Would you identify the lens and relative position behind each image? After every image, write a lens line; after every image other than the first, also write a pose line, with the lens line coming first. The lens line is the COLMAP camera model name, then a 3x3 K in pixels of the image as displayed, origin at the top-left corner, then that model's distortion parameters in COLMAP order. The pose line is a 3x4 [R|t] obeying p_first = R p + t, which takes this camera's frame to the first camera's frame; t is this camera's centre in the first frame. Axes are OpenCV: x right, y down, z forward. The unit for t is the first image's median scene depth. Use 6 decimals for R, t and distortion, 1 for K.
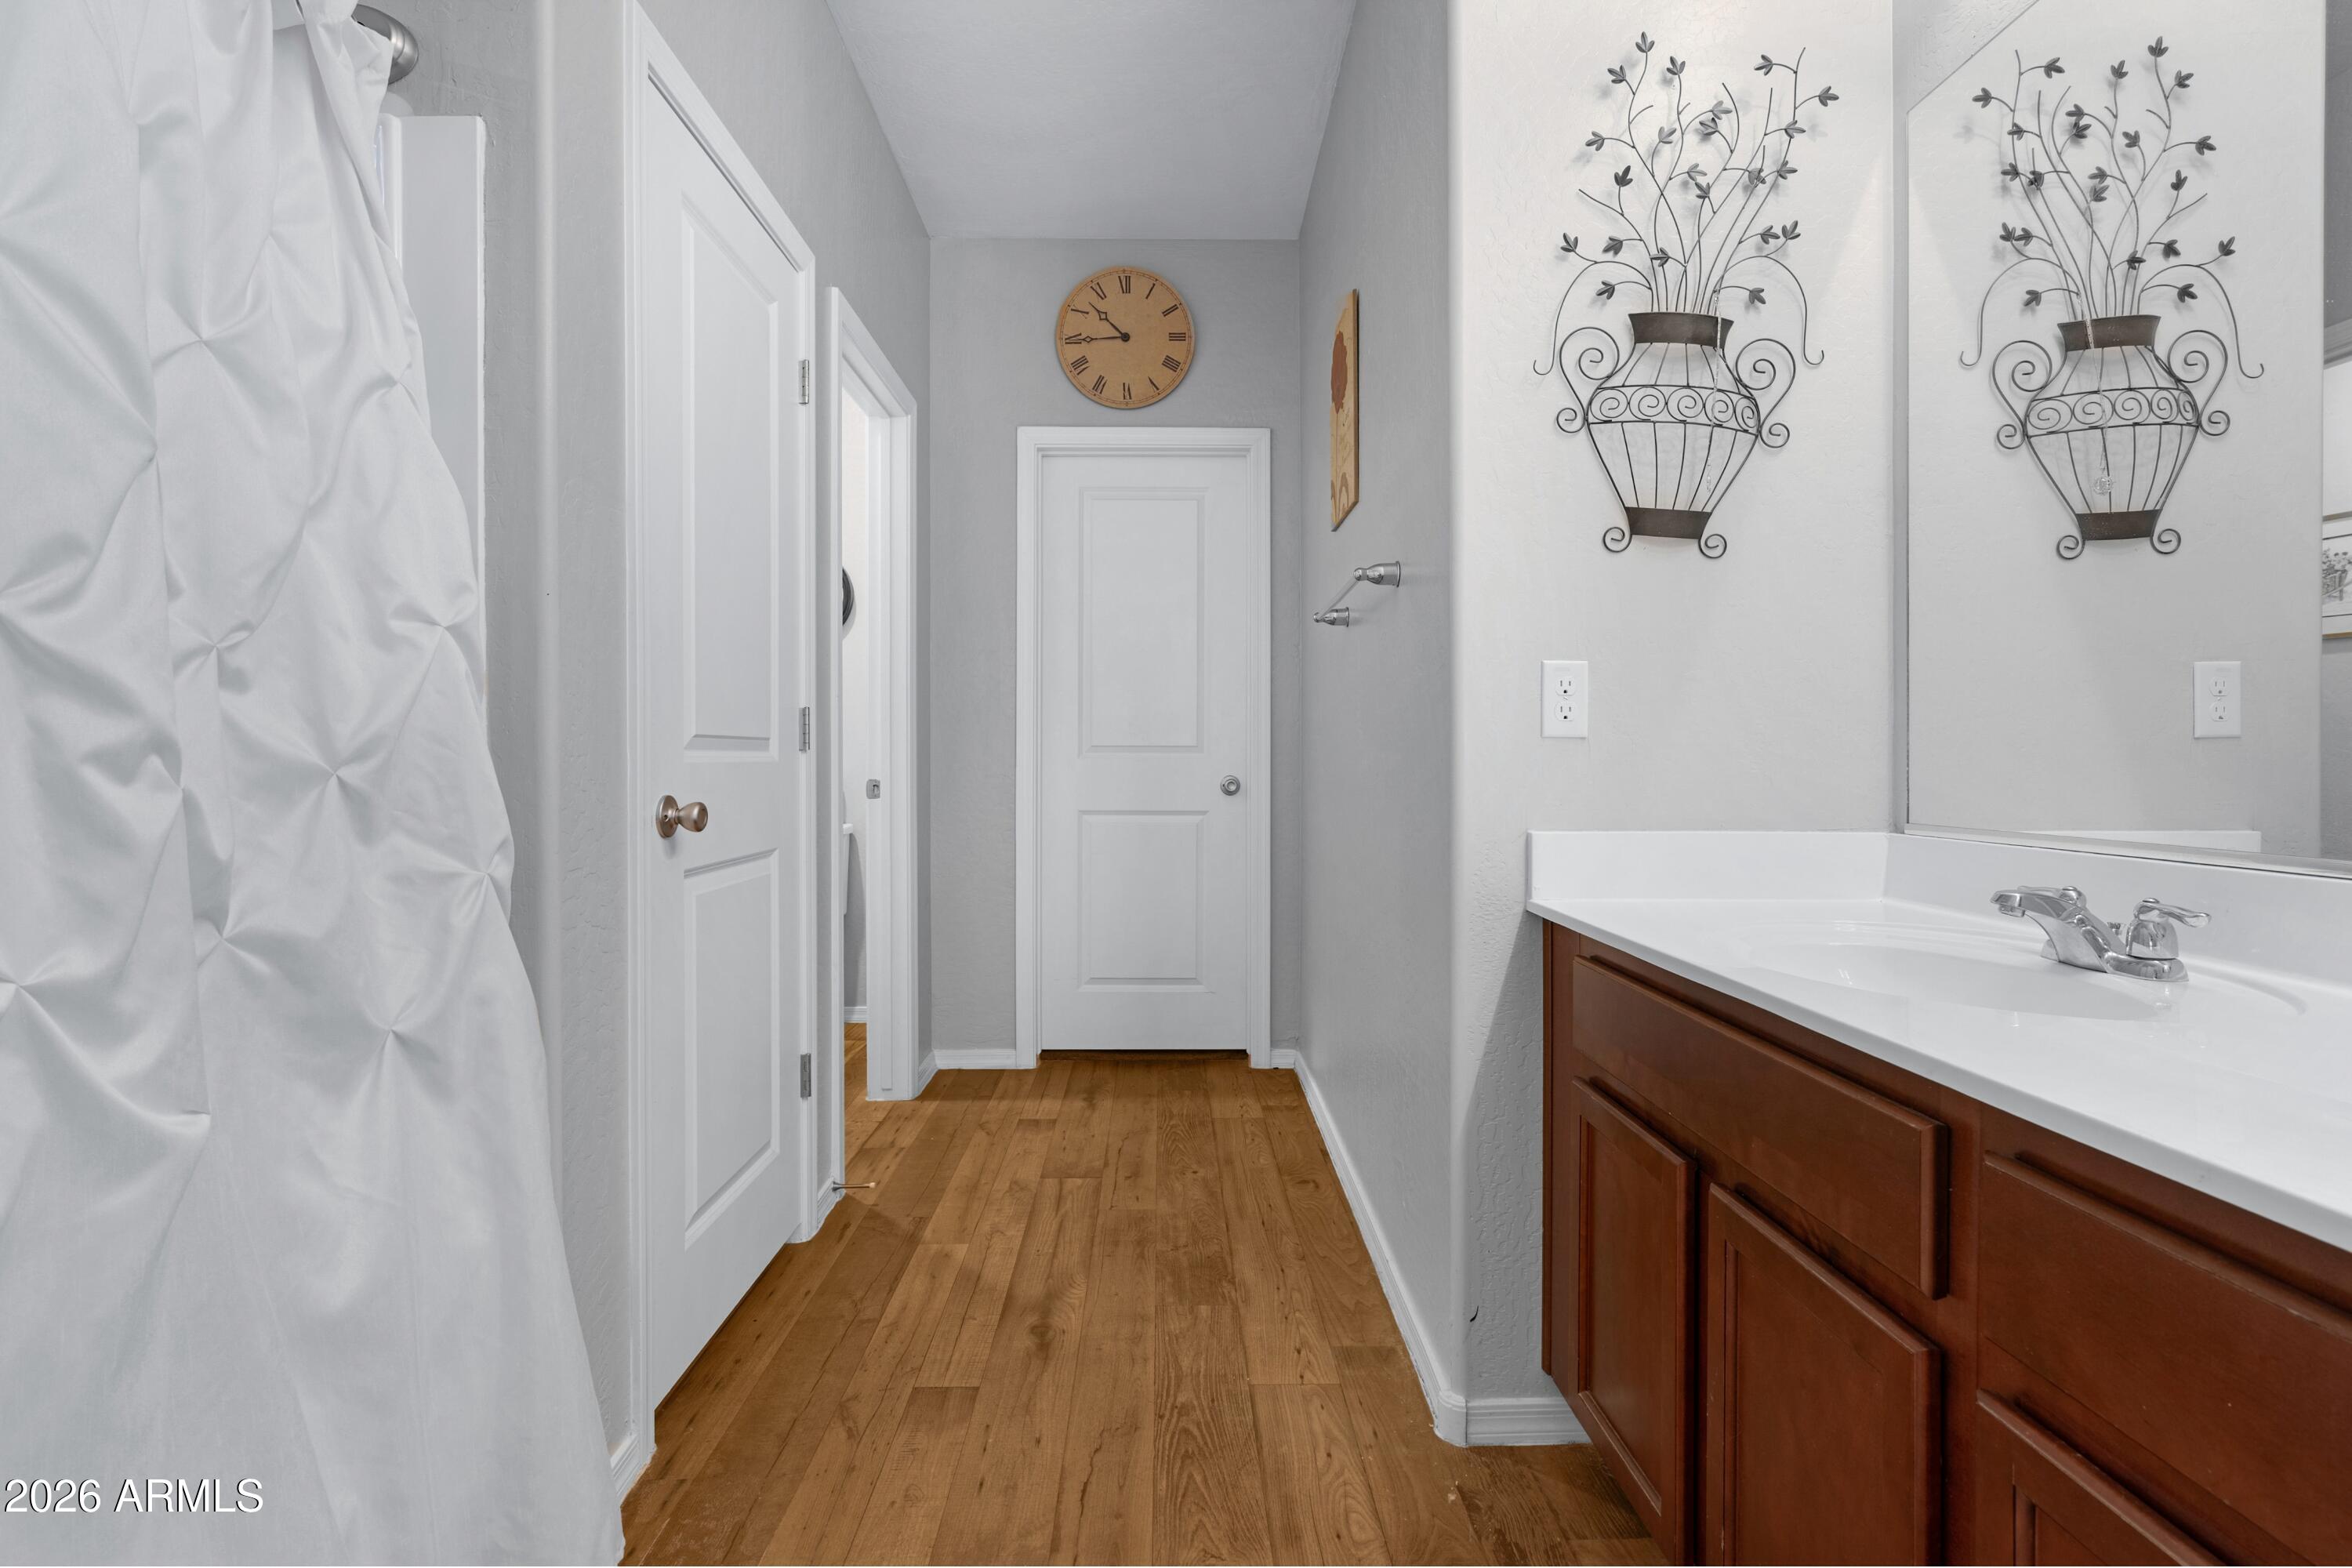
lens RADIAL K [[1133.2, 0, 1173.3], [0, 1133.2, 800.2], [0, 0, 1]] dist [-0.001718, 0.000074]
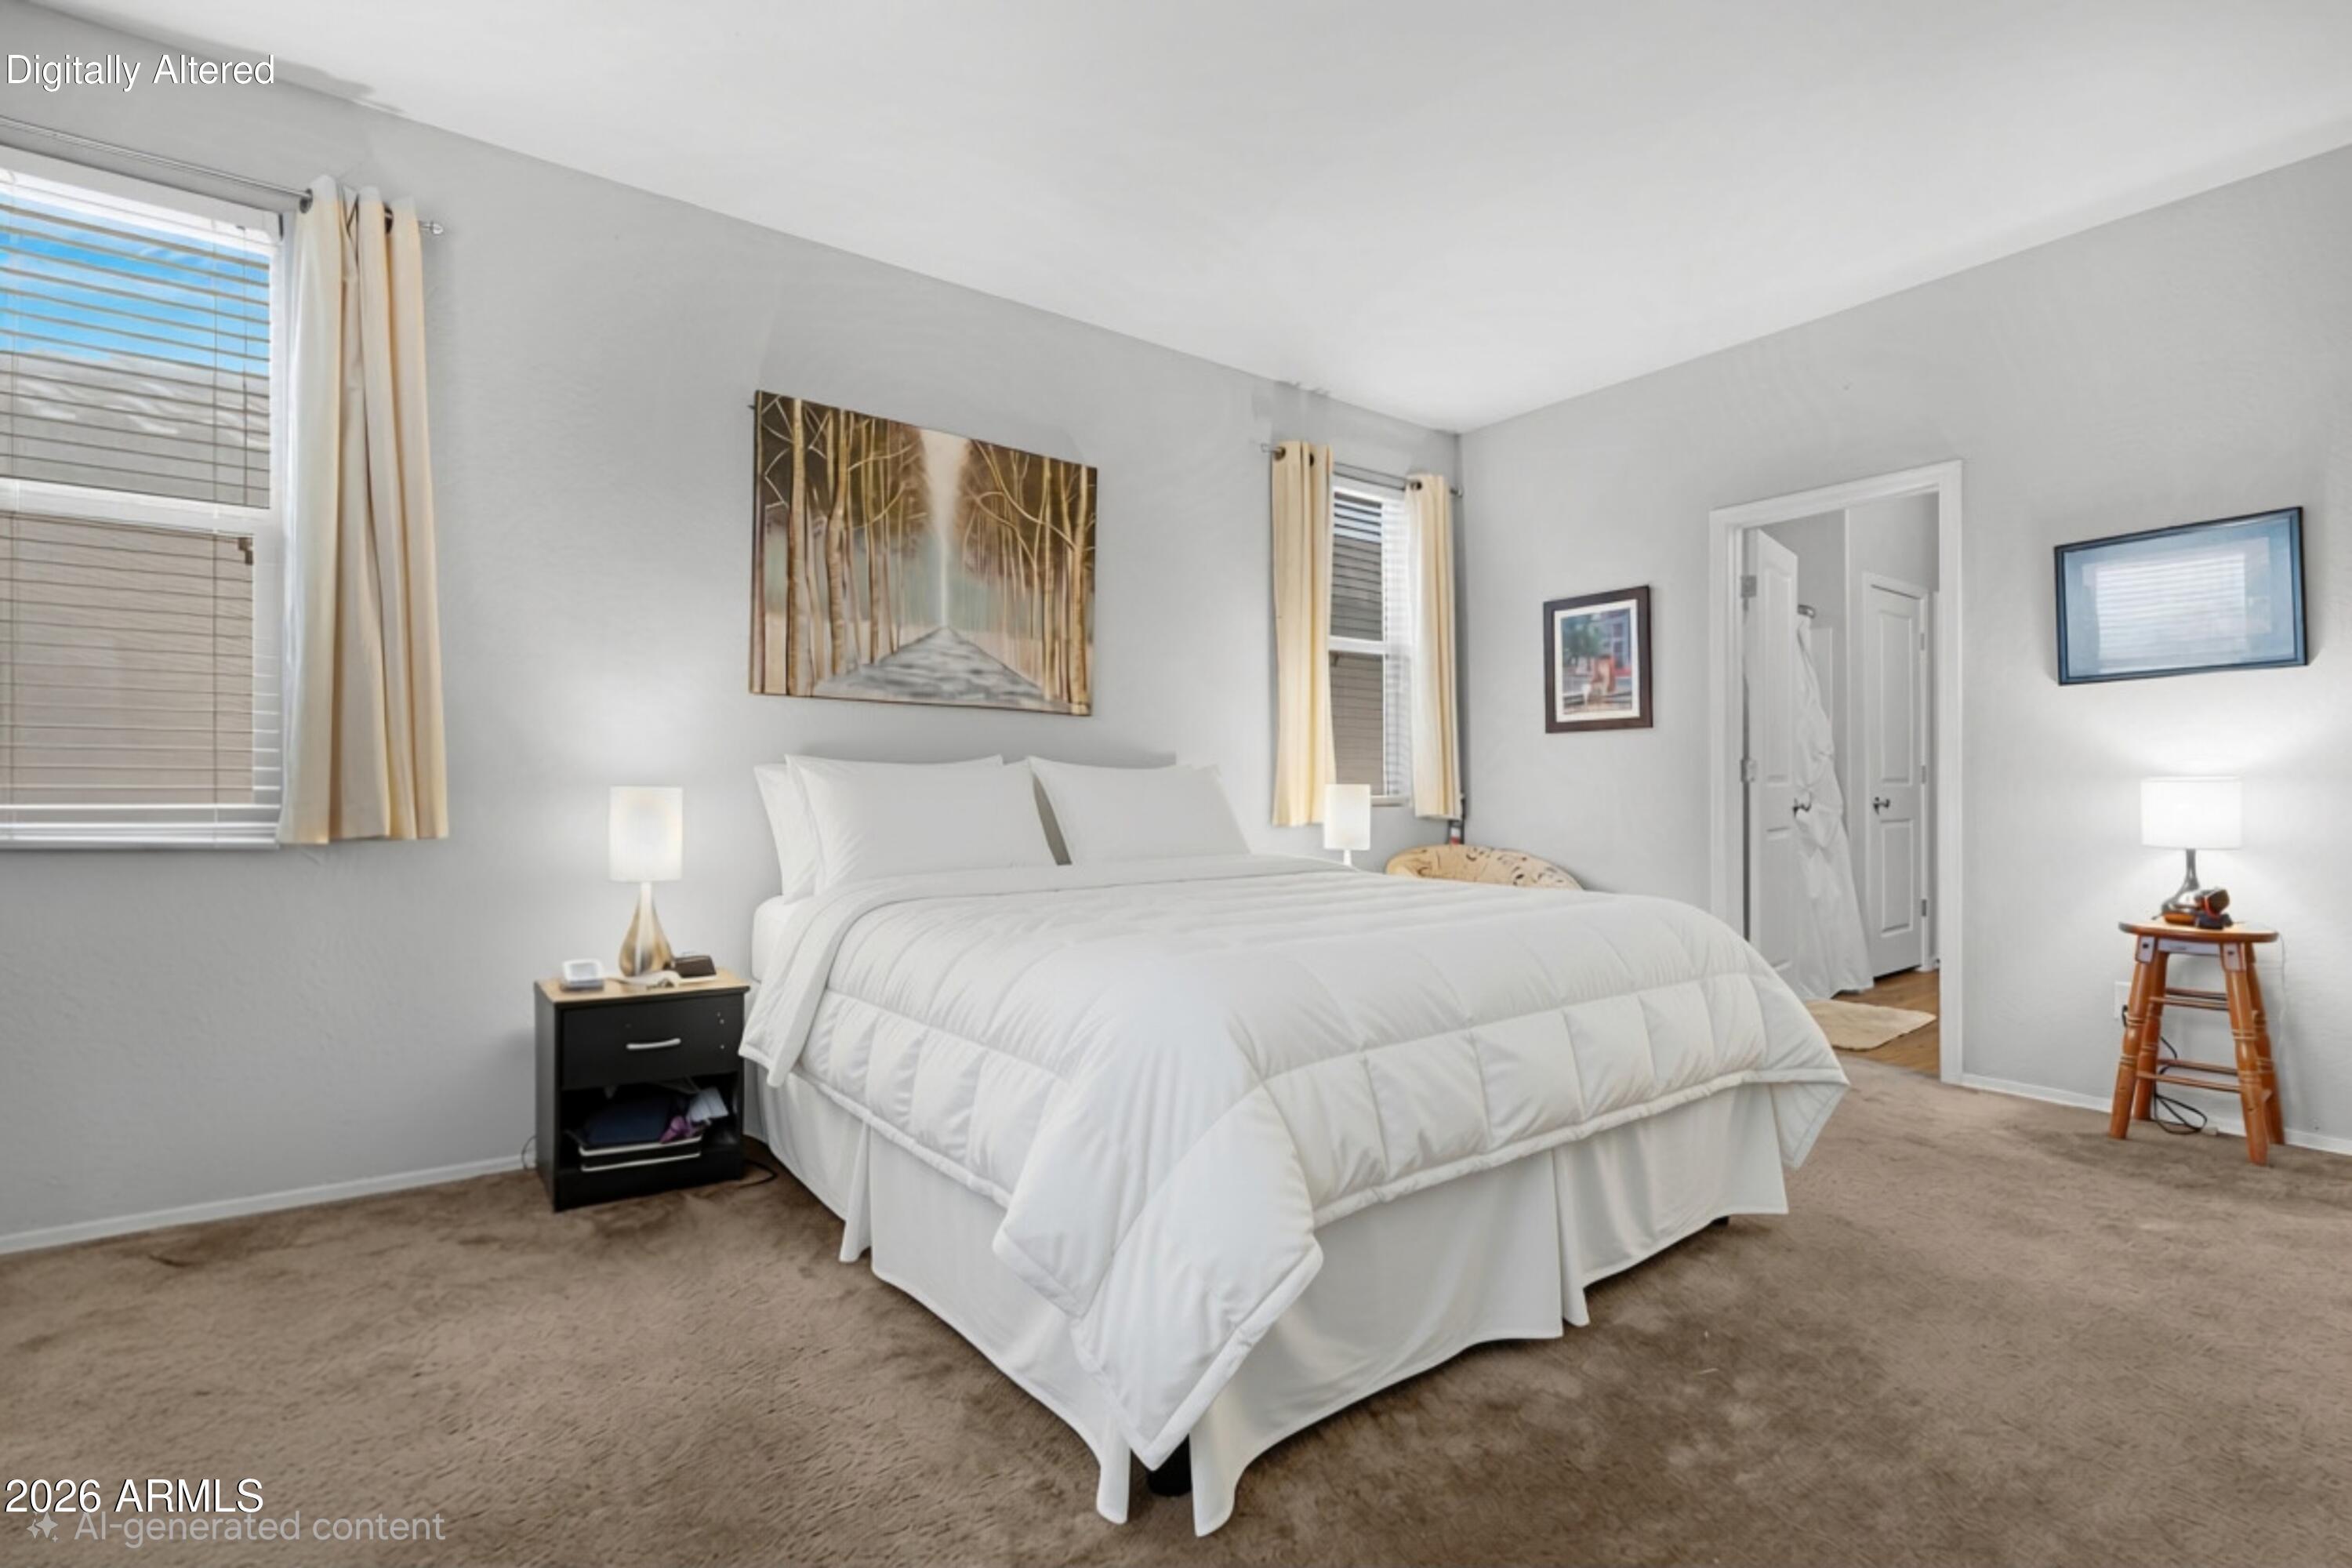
lens RADIAL K [[1133.2, 0, 1173.3], [0, 1133.2, 800.2], [0, 0, 1]] dist [-0.001718, 0.000074]
pose [[0.617629, -0.009653, -0.786410, 0.374953], [-0.013662, 0.999642, -0.023000, 0.046116], [0.786351, 0.024950, 0.617276, -1.122809]]
